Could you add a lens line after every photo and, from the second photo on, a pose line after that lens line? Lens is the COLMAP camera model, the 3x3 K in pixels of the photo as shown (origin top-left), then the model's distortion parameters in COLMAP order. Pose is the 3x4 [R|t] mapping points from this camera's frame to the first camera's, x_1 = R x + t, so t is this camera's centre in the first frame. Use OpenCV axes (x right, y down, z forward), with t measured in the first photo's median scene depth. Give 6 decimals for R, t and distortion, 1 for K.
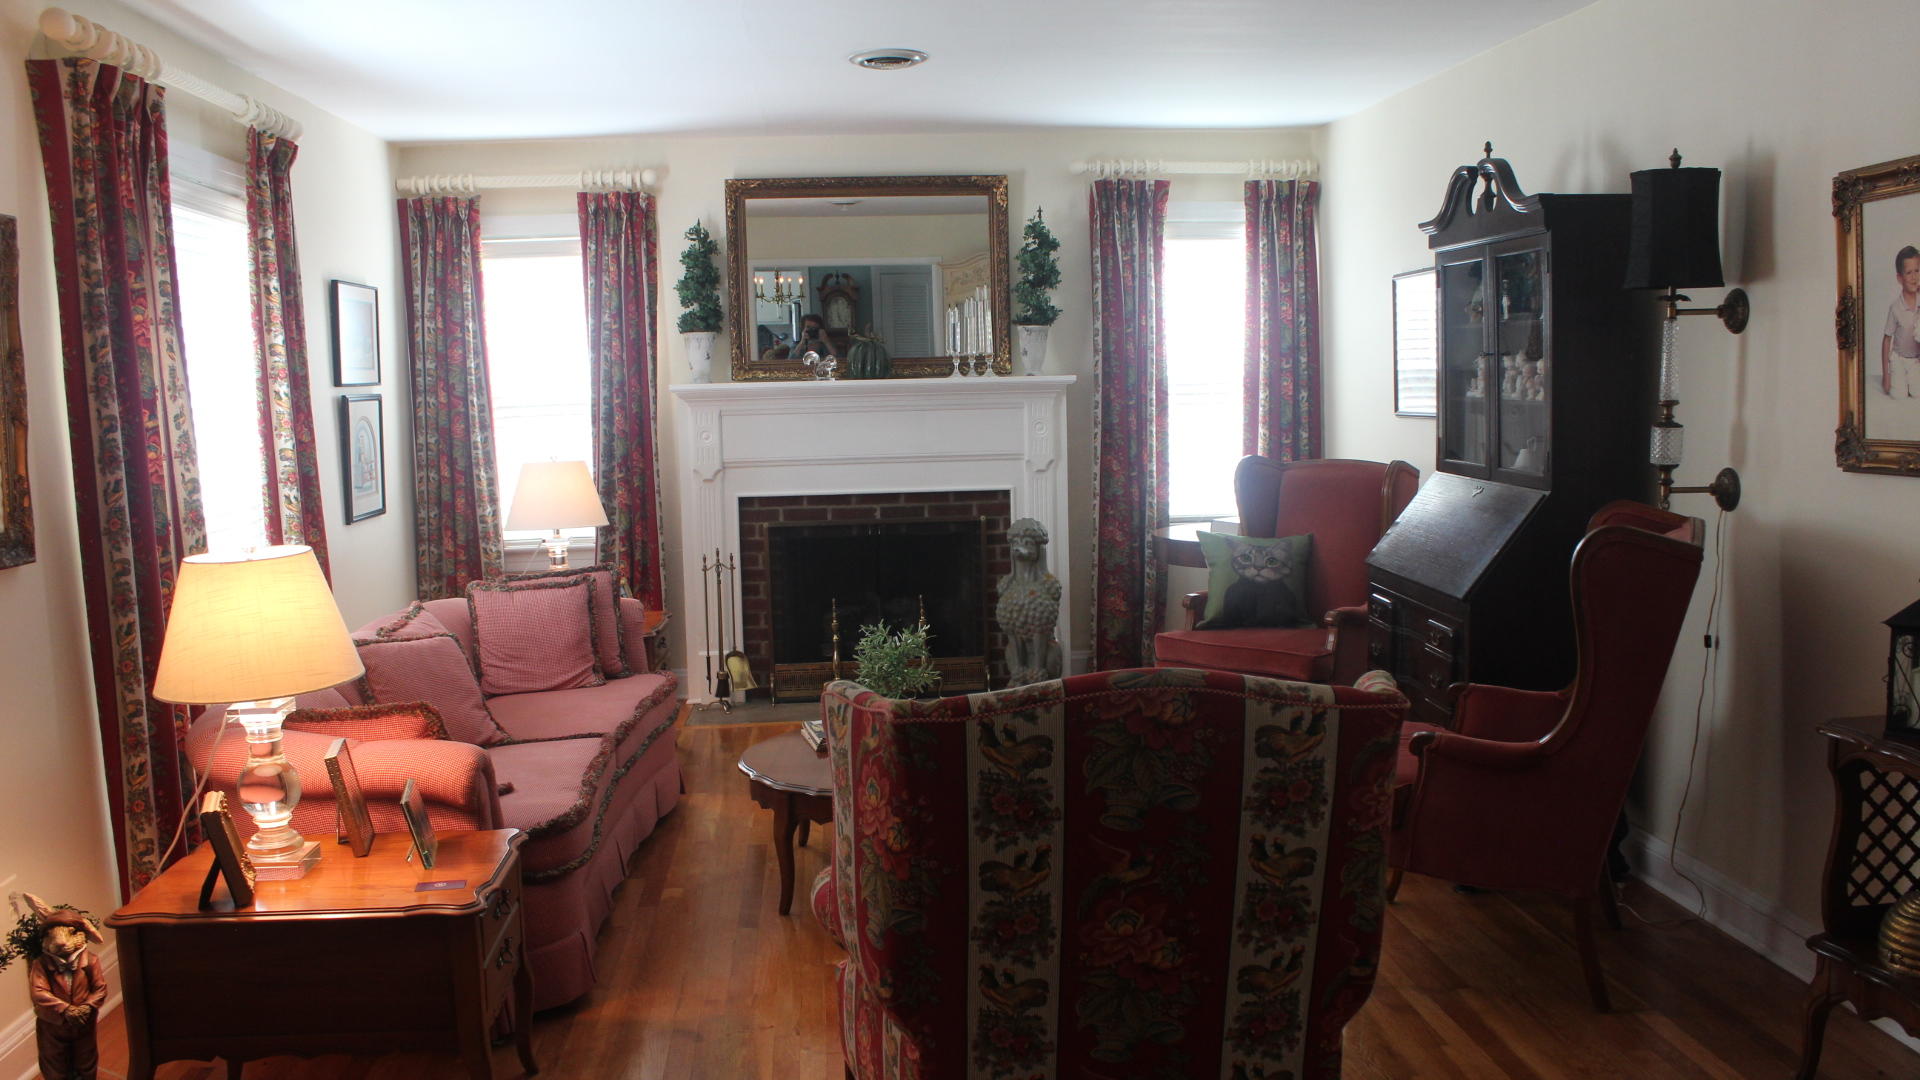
lens RADIAL K [[1622.3, 0, 962.8], [0, 1622.3, 591.7], [0, 0, 1]] dist [-0.169410, 0.151879]
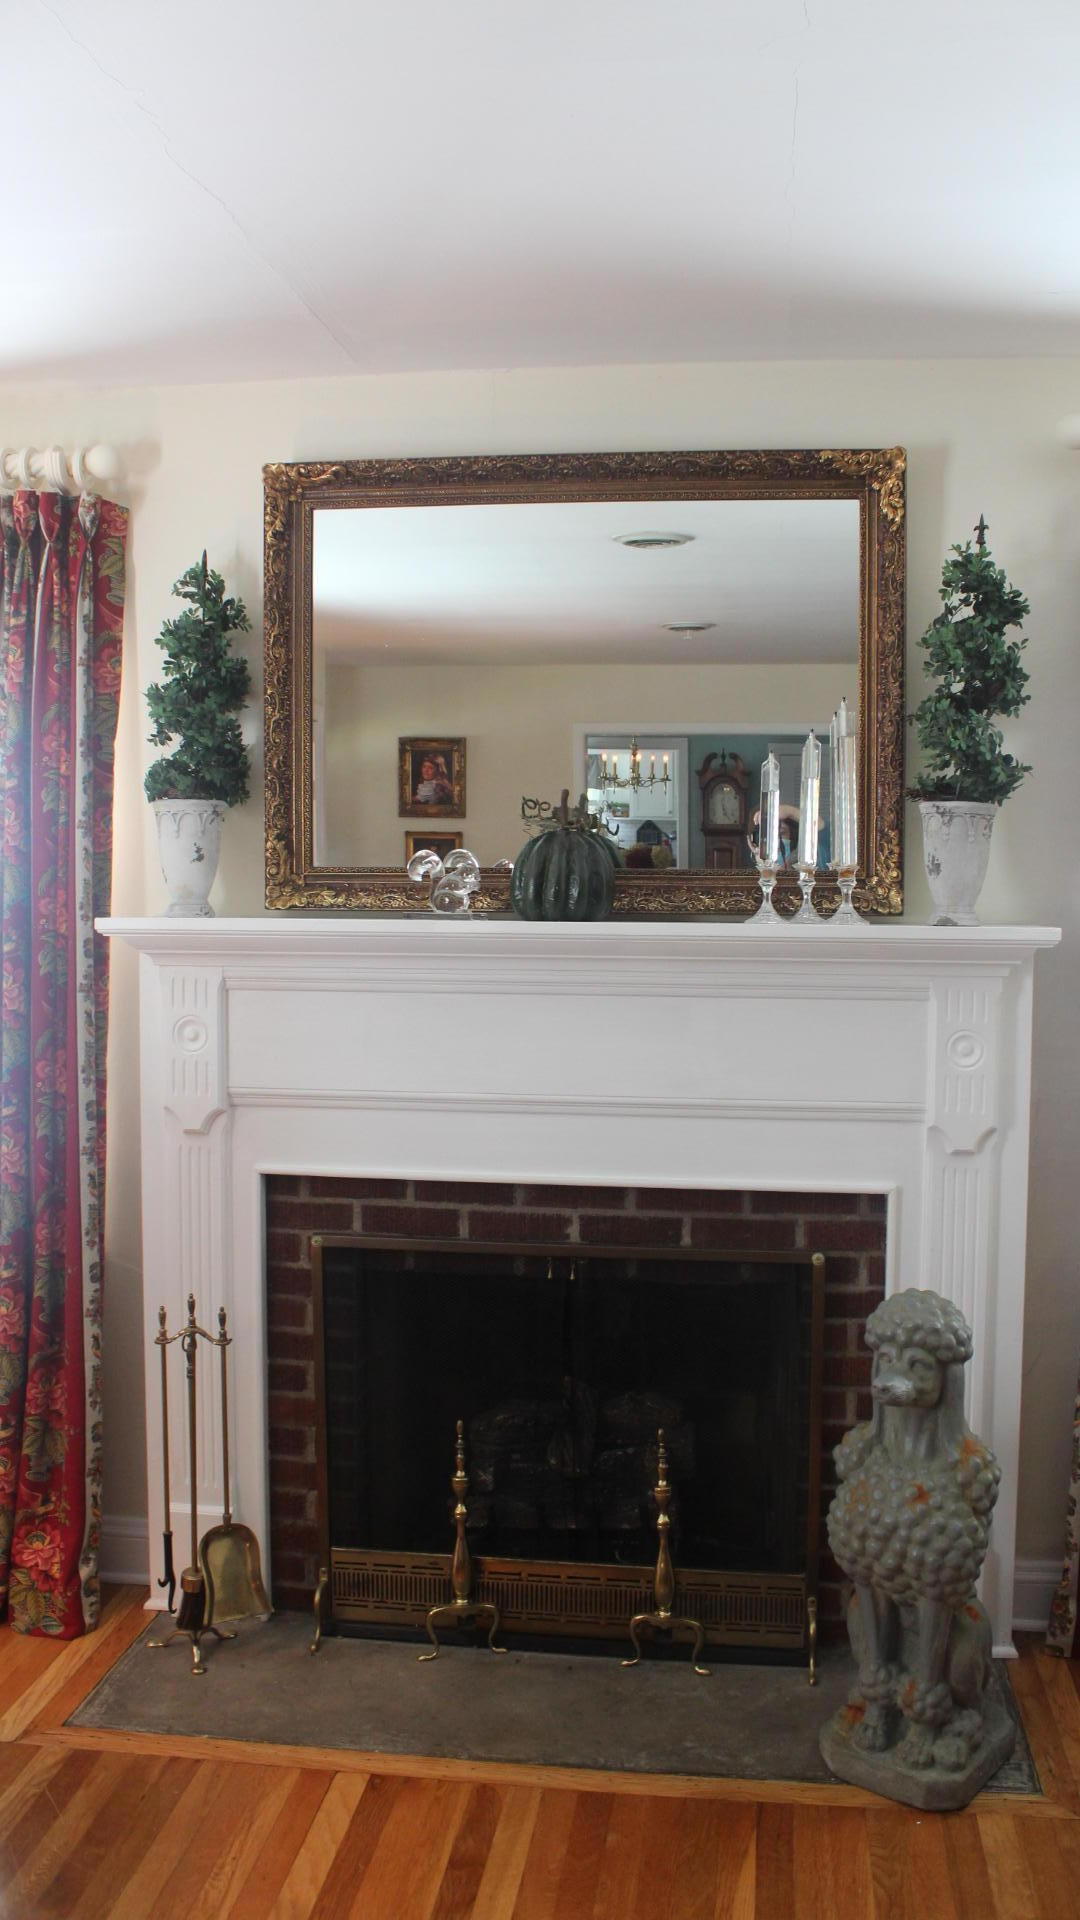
lens RADIAL K [[1622.3, 0, 573.3], [0, 1622.3, 970.3], [0, 0, 1]] dist [-0.169410, 0.151879]
pose [[0.978535, 0.039075, -0.202344, 0.032071], [-0.054165, 0.996105, -0.069578, -0.088357], [0.198837, 0.079044, 0.976840, 0.584272]]
